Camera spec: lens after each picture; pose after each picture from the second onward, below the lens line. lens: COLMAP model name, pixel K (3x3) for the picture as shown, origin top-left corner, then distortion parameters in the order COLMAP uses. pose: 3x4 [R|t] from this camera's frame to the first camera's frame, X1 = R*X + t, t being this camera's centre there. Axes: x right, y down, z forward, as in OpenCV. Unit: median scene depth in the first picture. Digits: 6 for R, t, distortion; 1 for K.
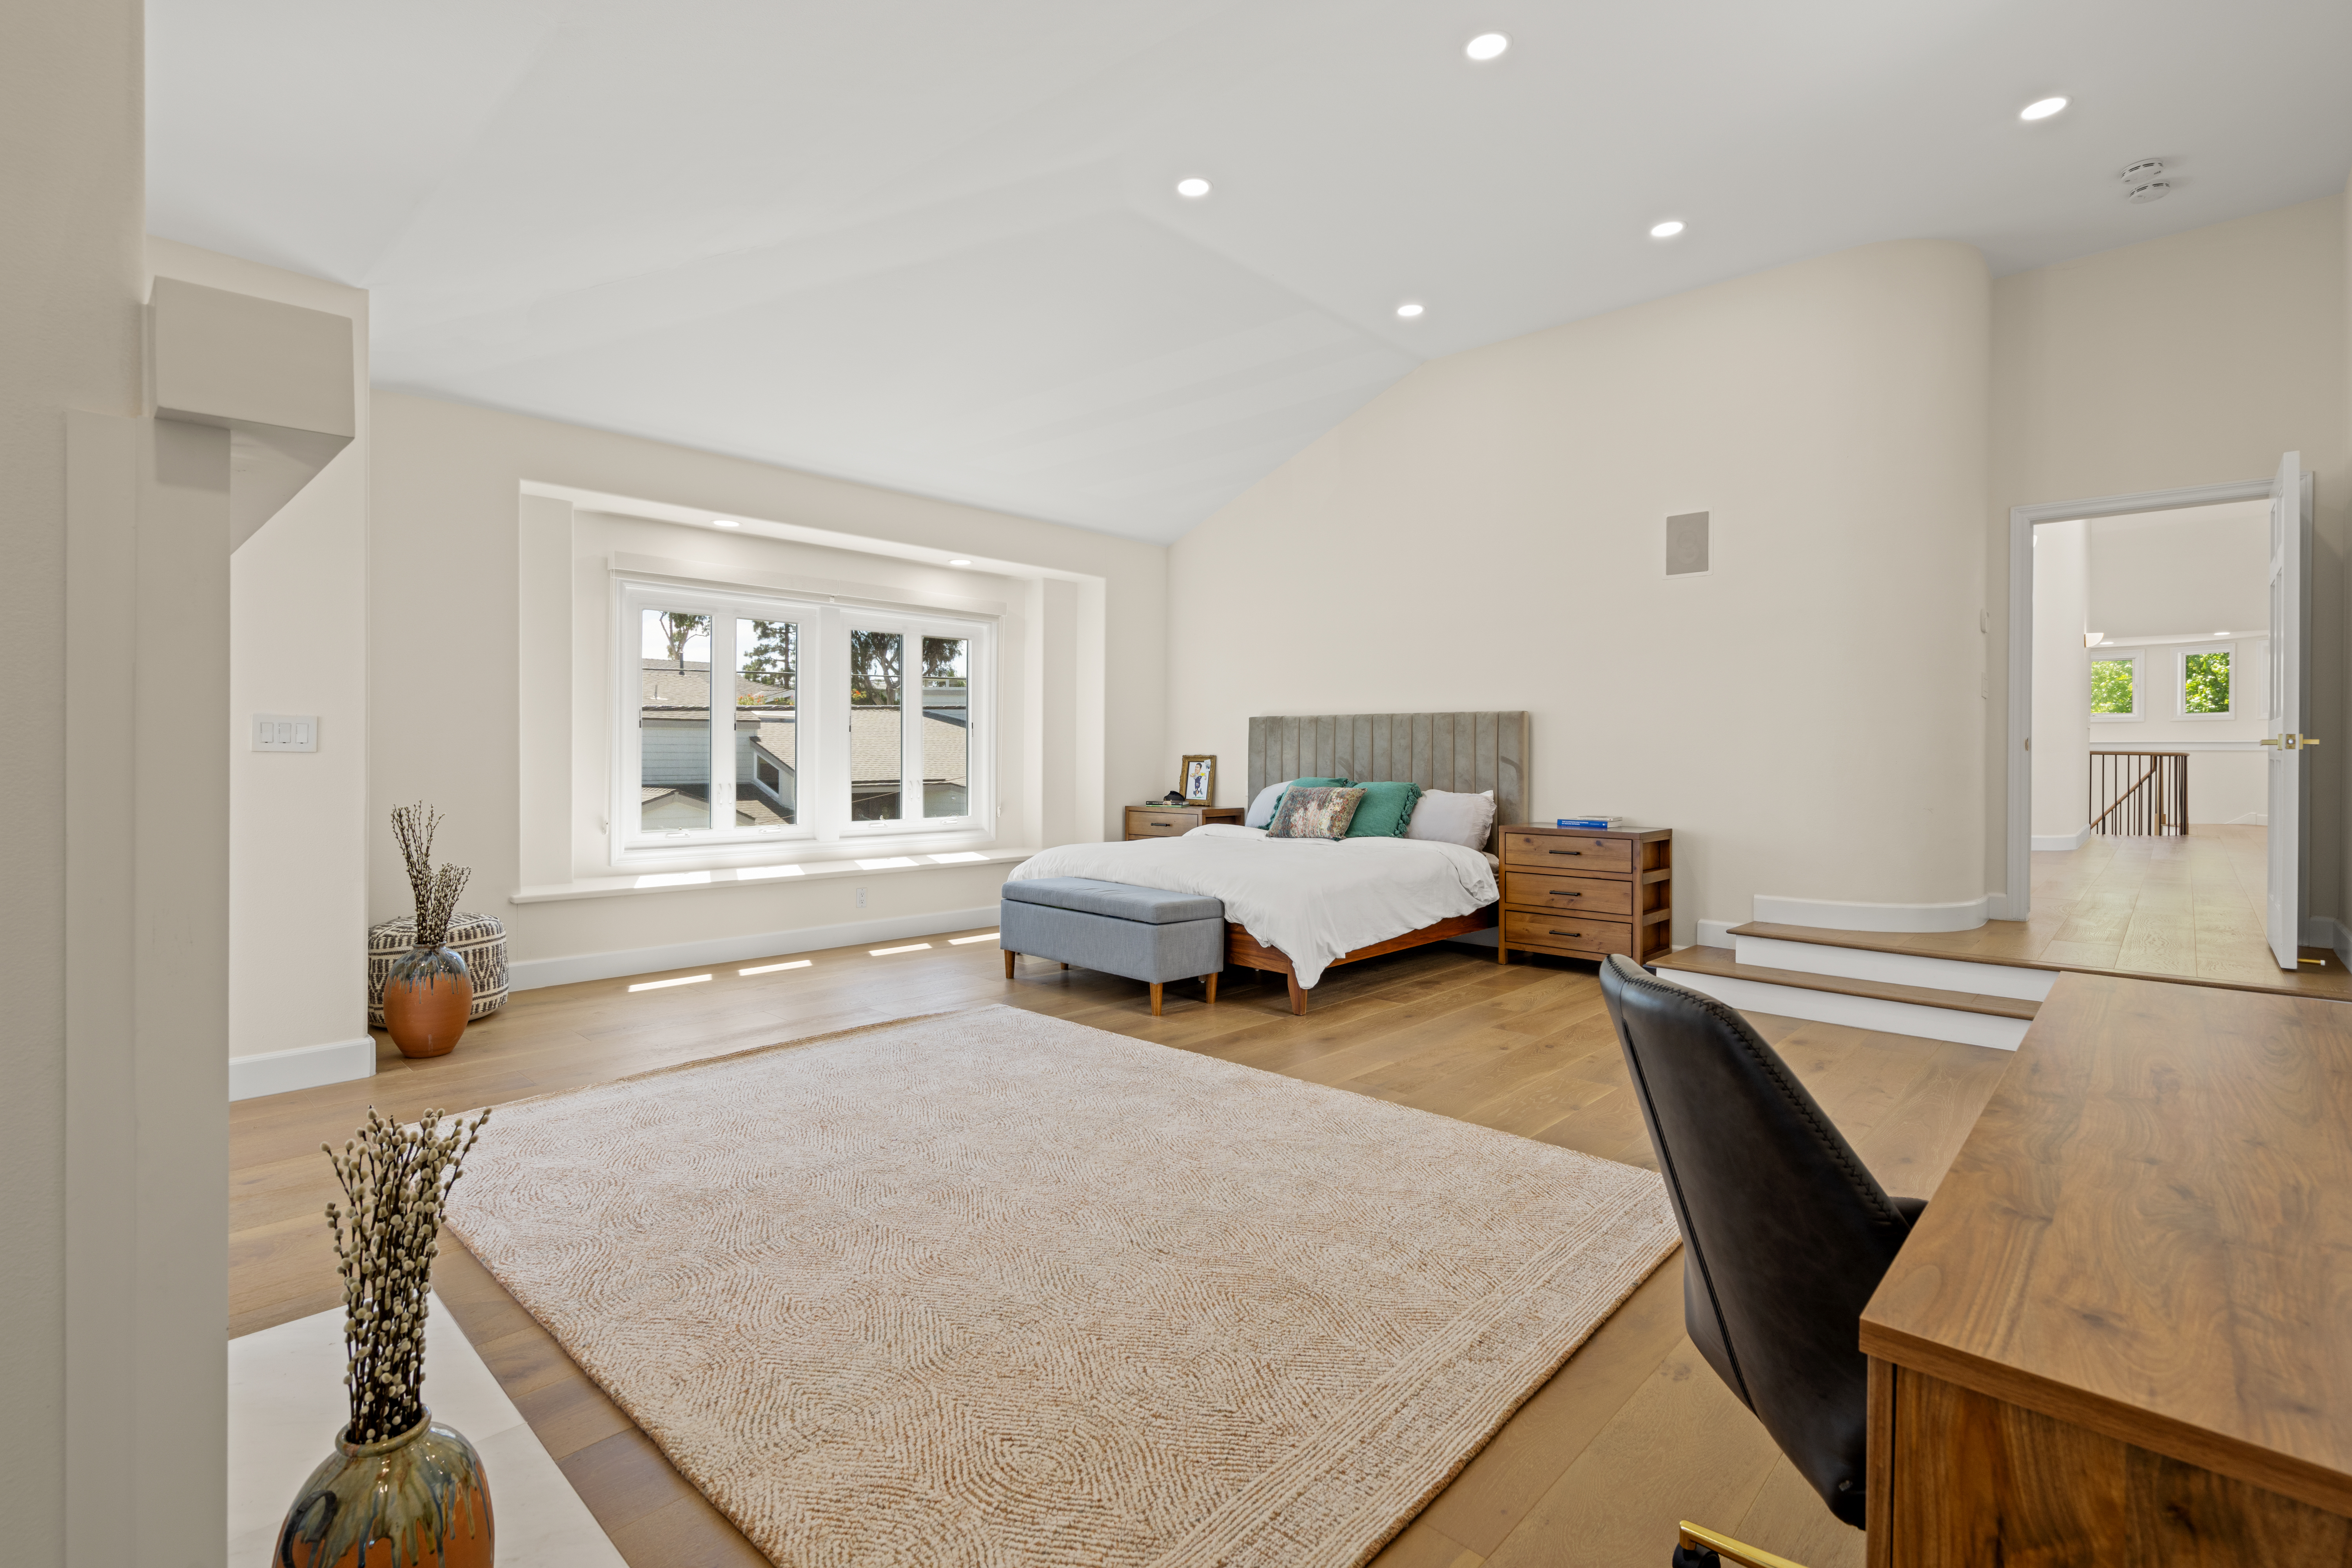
lens RADIAL K [[1077.4, 0, 1160.5], [0, 1077.4, 769.0], [0, 0, 1]] dist [0.005396, 0.000588]
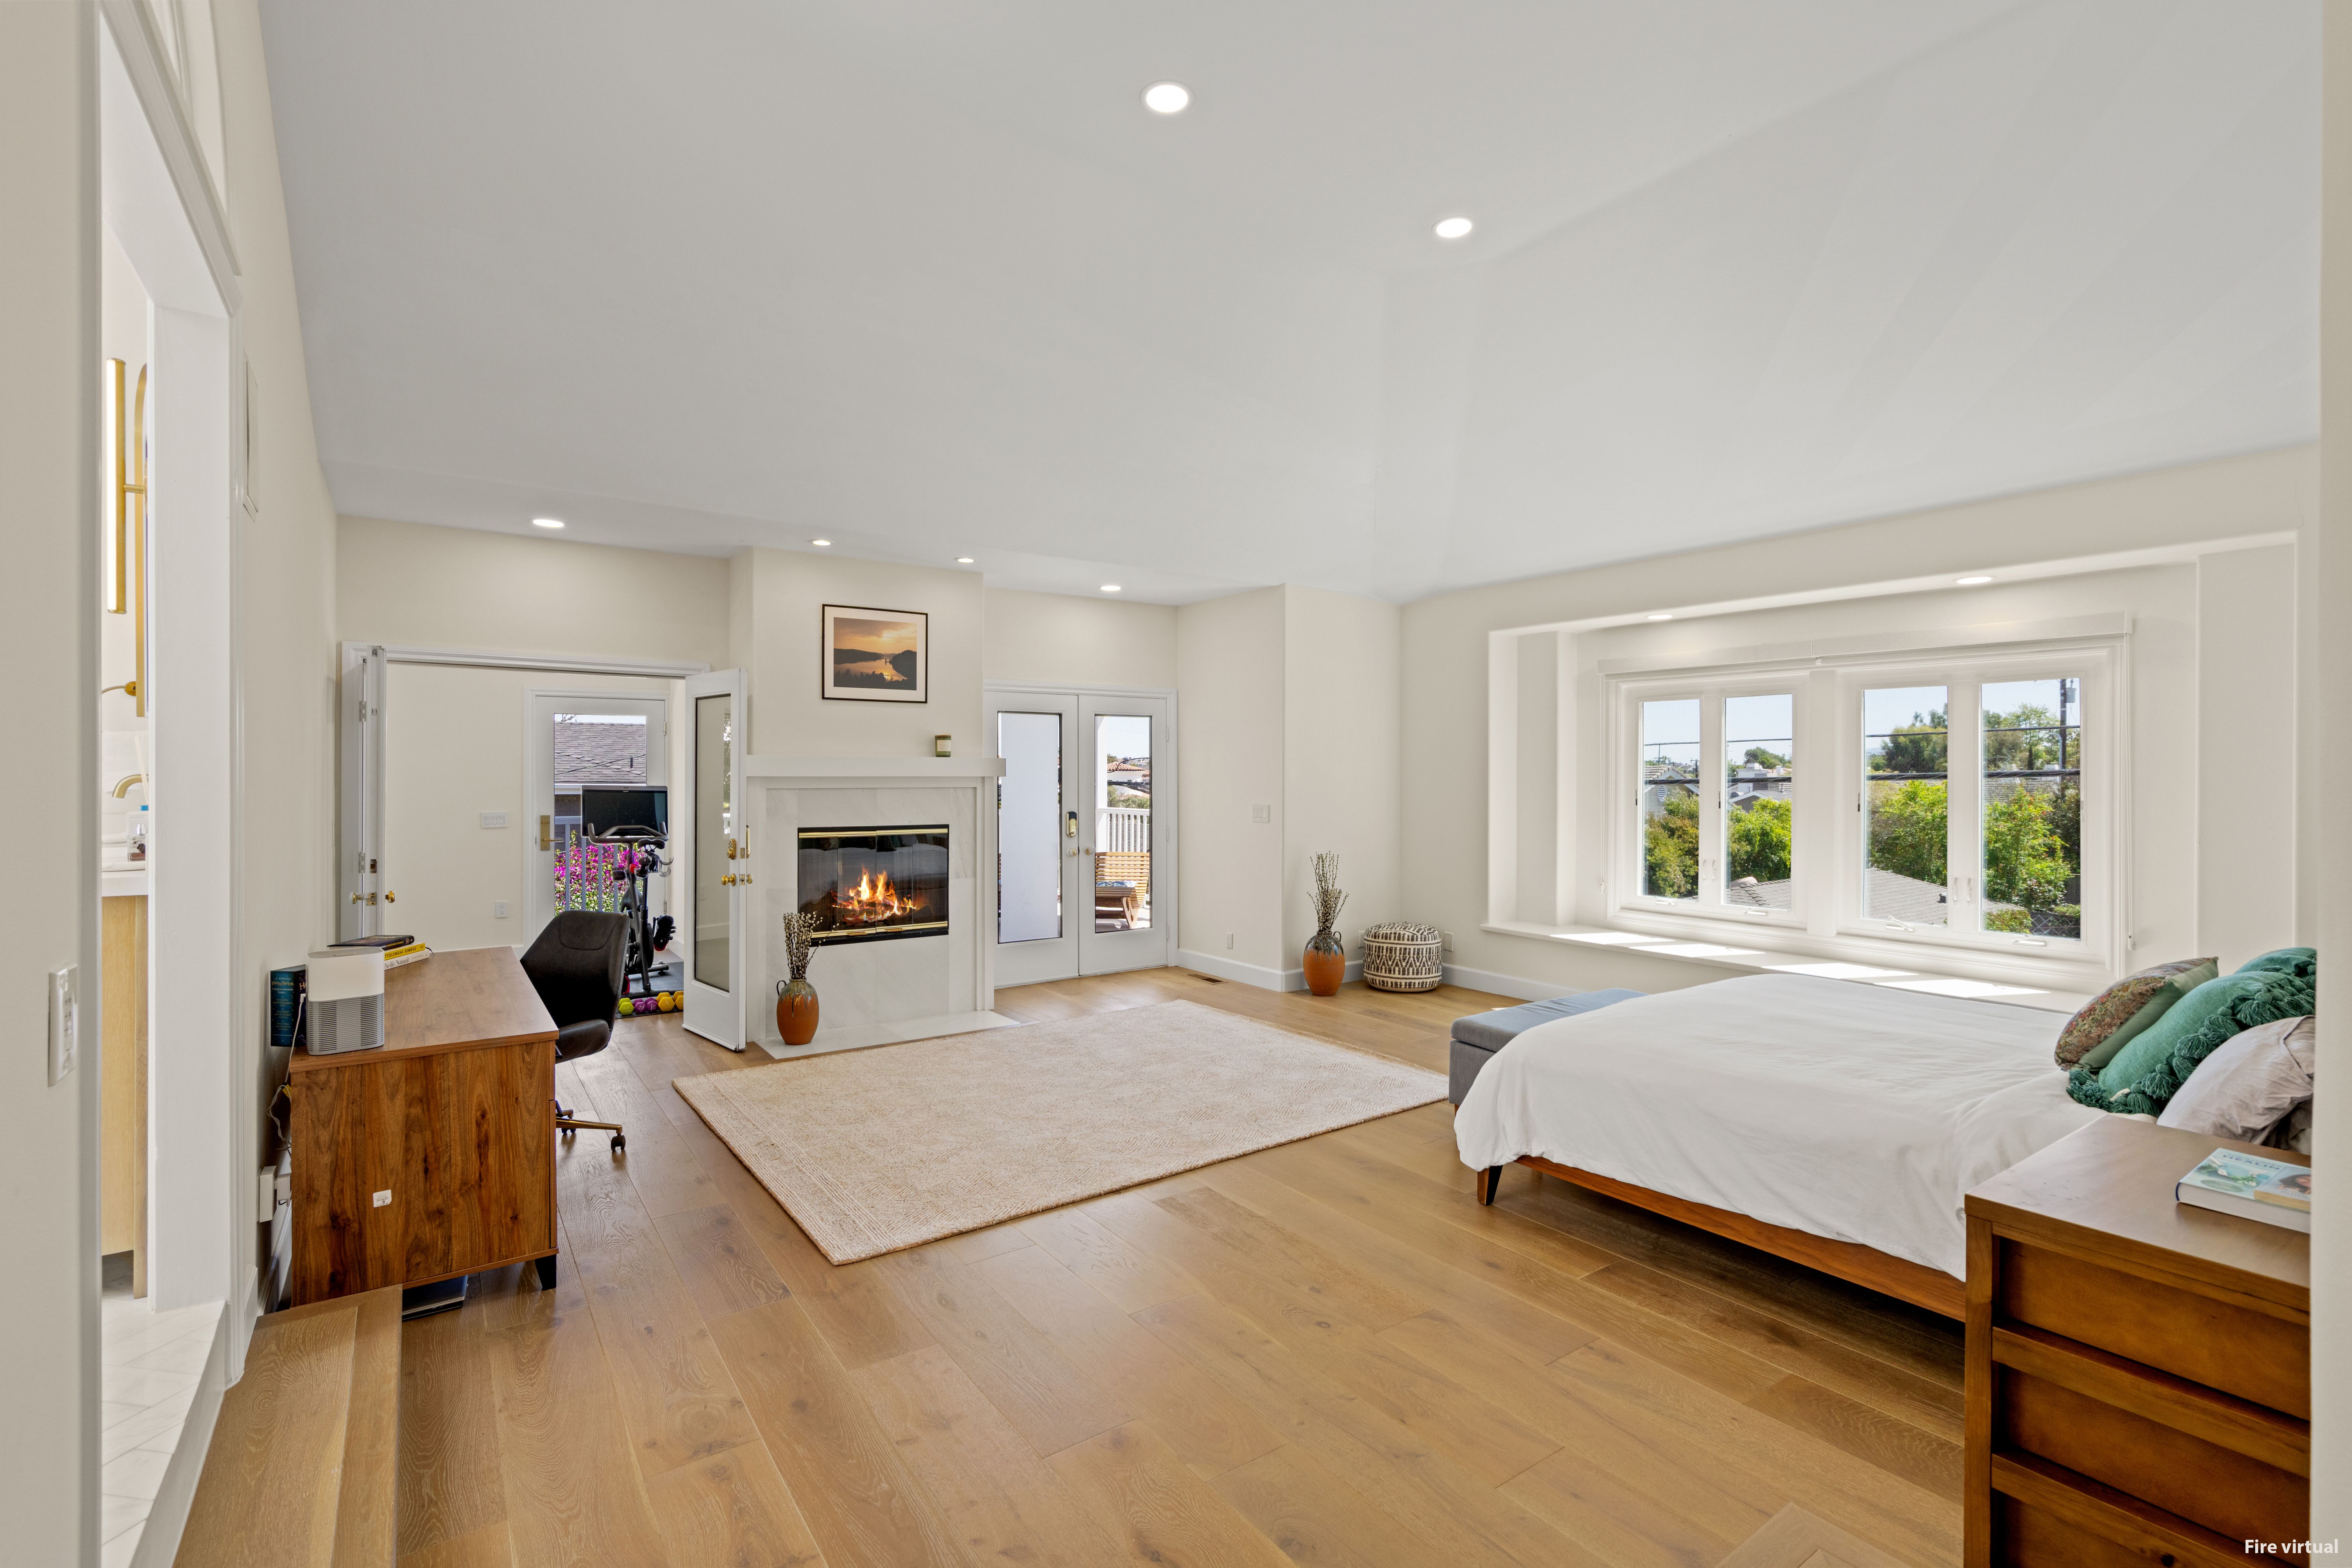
lens RADIAL K [[1077.4, 0, 1162.8], [0, 1077.4, 780.9], [0, 0, 1]] dist [0.005396, 0.000588]
pose [[-0.199595, -0.003506, -0.979872, 0.775317], [-0.023535, 0.999722, 0.001217, -0.057651], [0.979596, 0.023305, -0.199622, 0.769491]]
